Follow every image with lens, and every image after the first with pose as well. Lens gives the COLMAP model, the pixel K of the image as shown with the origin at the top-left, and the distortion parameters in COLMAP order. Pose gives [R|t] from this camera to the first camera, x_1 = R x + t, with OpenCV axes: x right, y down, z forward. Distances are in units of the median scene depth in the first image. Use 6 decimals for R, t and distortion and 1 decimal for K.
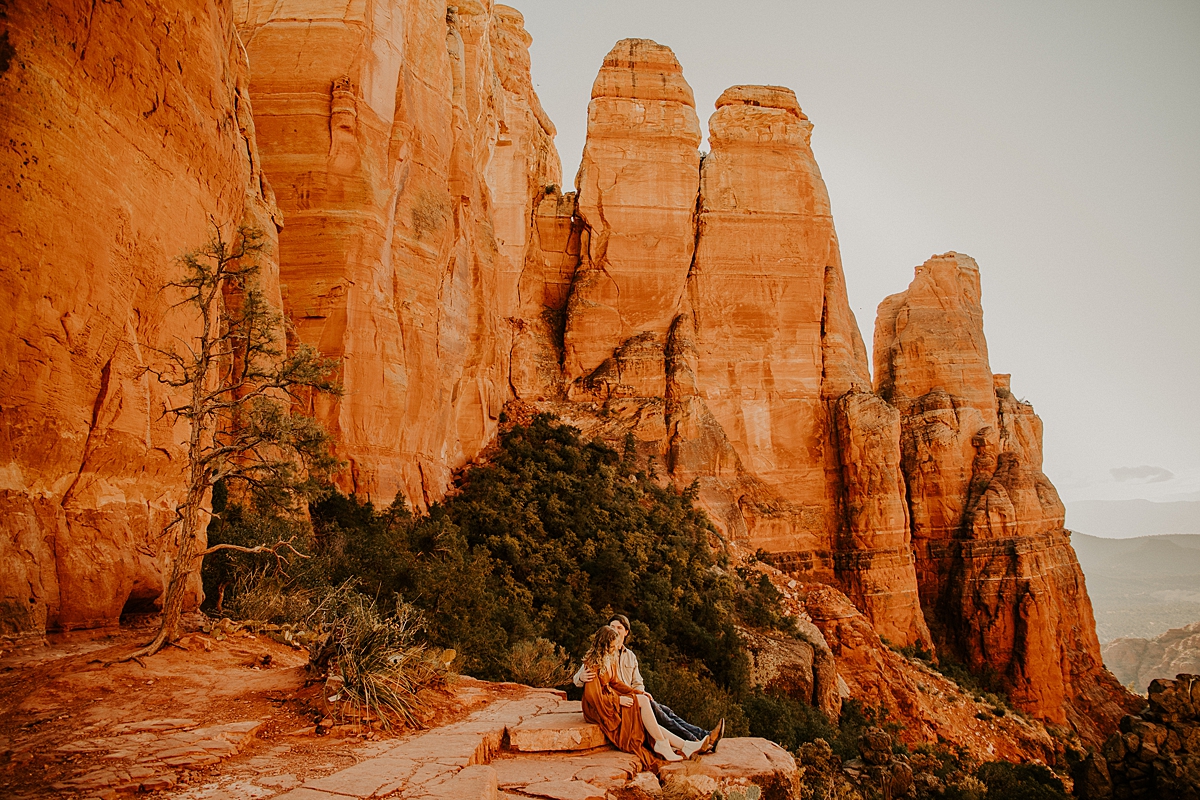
lens RADIAL K [[906.2, 0, 608.5], [0, 906.2, 372.0], [0, 0, 1]] dist [-0.120609, 0.083495]
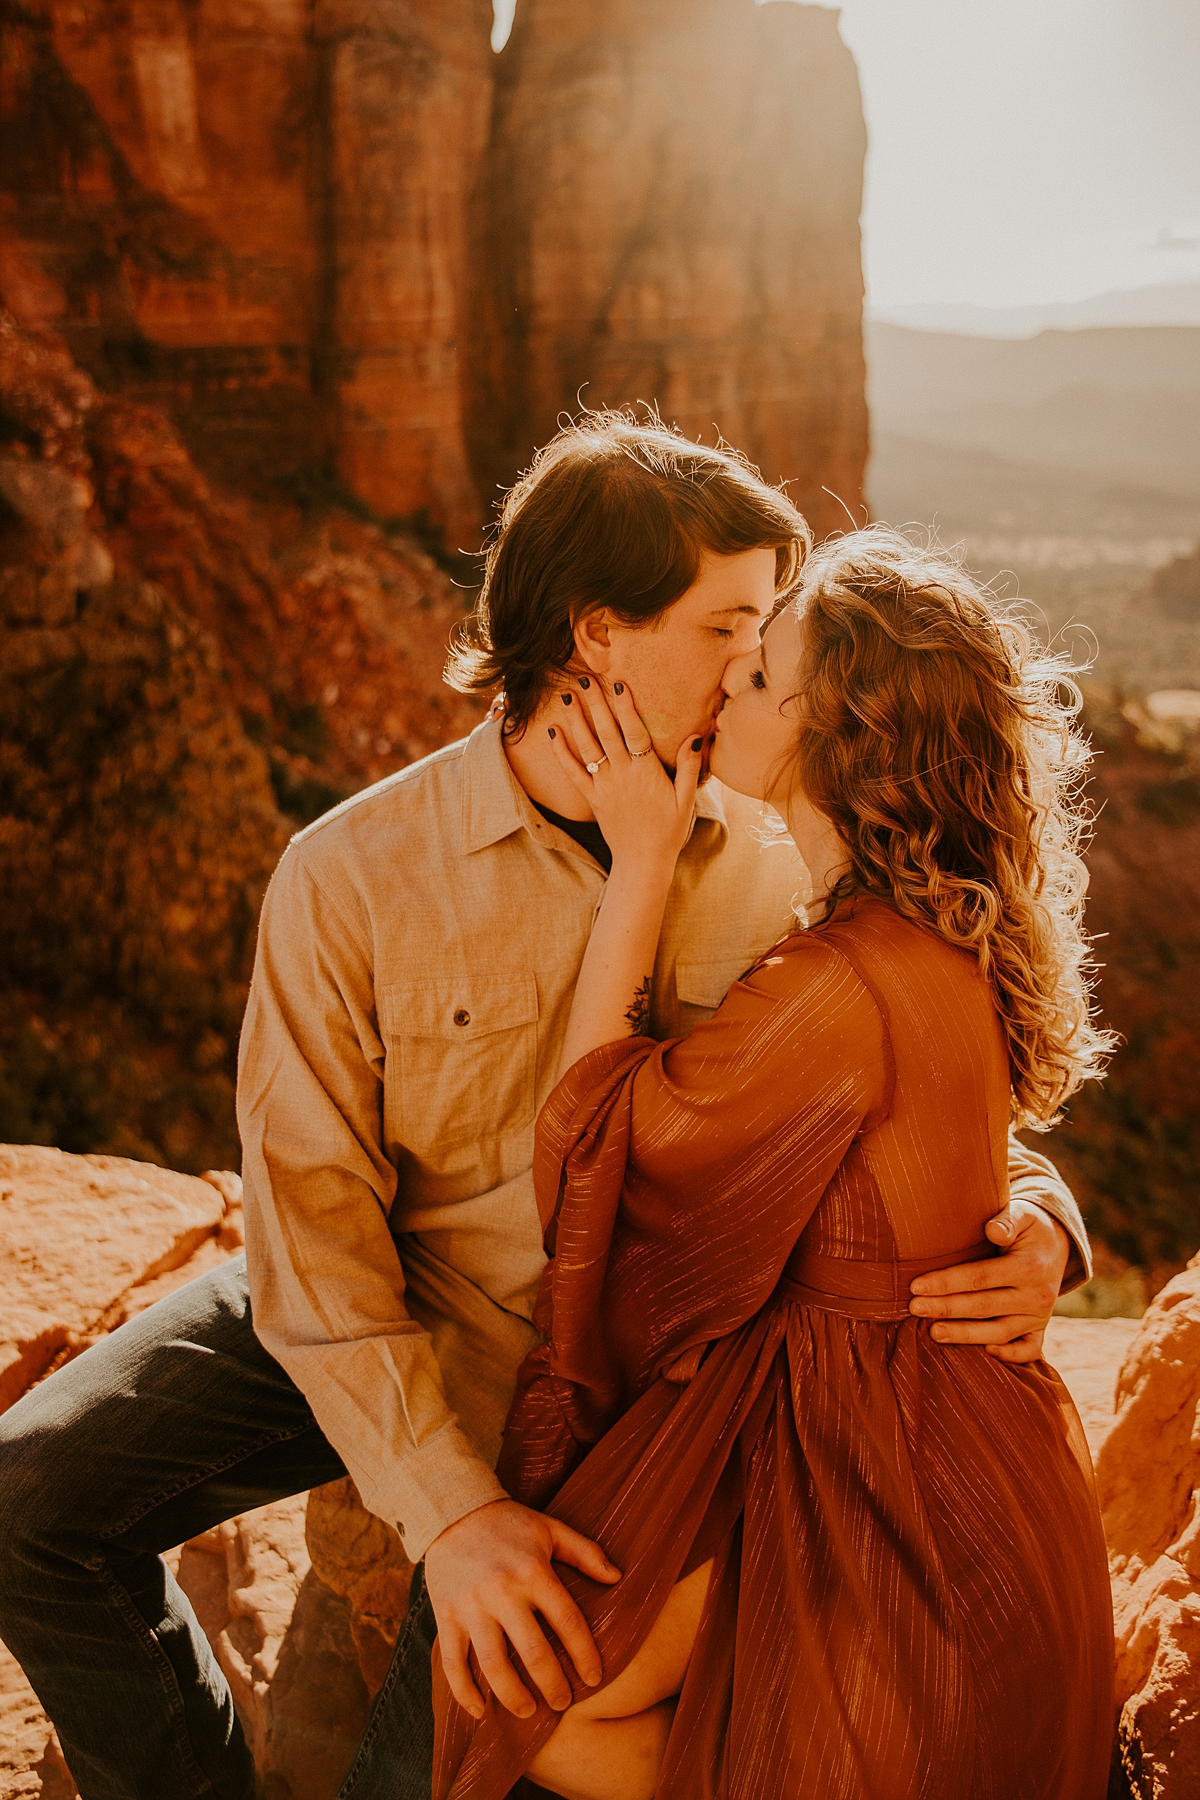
lens RADIAL K [[1672.6, 0, 597.1], [0, 1672.6, 885.3], [0, 0, 1]] dist [-0.034919, 0.000000]
pose [[0.993237, 0.000025, 0.116103, 0.292698], [-0.057679, 0.867976, 0.493244, -0.031182], [-0.100762, -0.496605, 0.862108, -0.088548]]
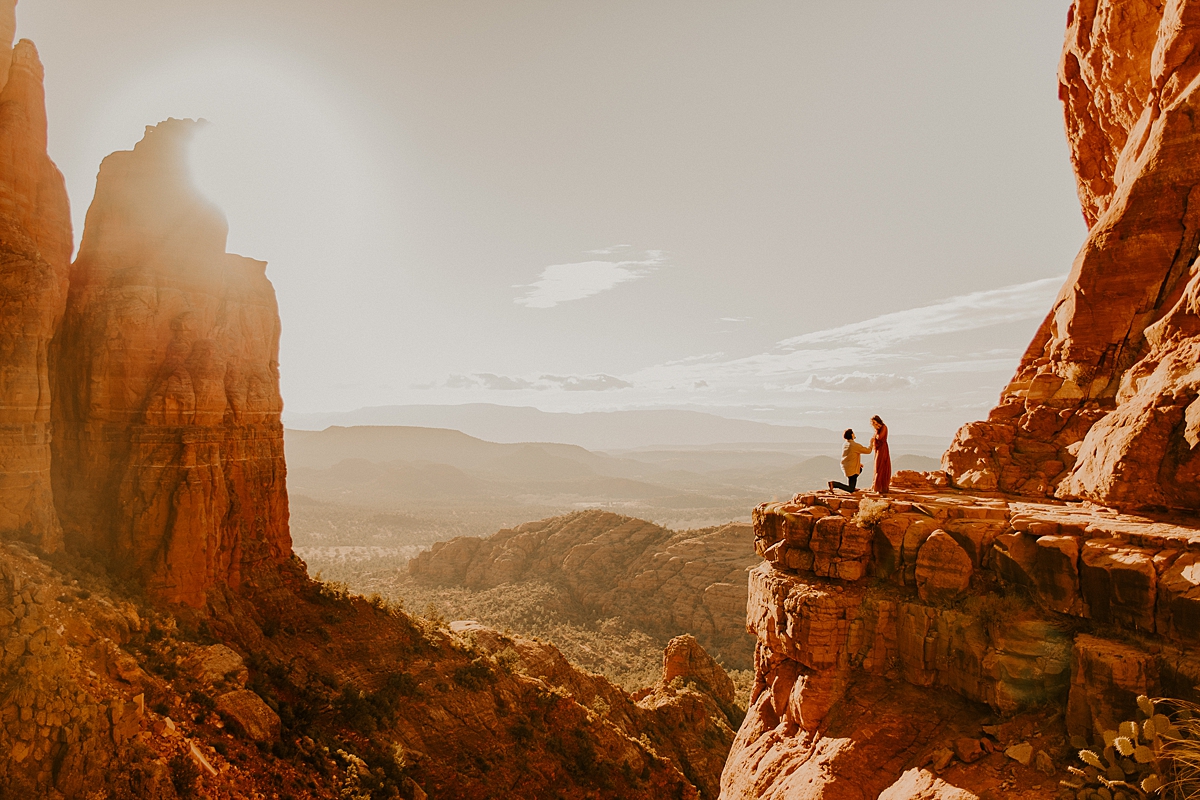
lens RADIAL K [[993.2, 0, 604.3], [0, 993.2, 405.6], [0, 0, 1]] dist [-0.002436, -0.021428]
pose [[0.805918, 0.082322, 0.586276, 0.187992], [-0.177271, 0.978404, 0.106302, -0.036203], [-0.564864, -0.189600, 0.803107, -0.150844]]
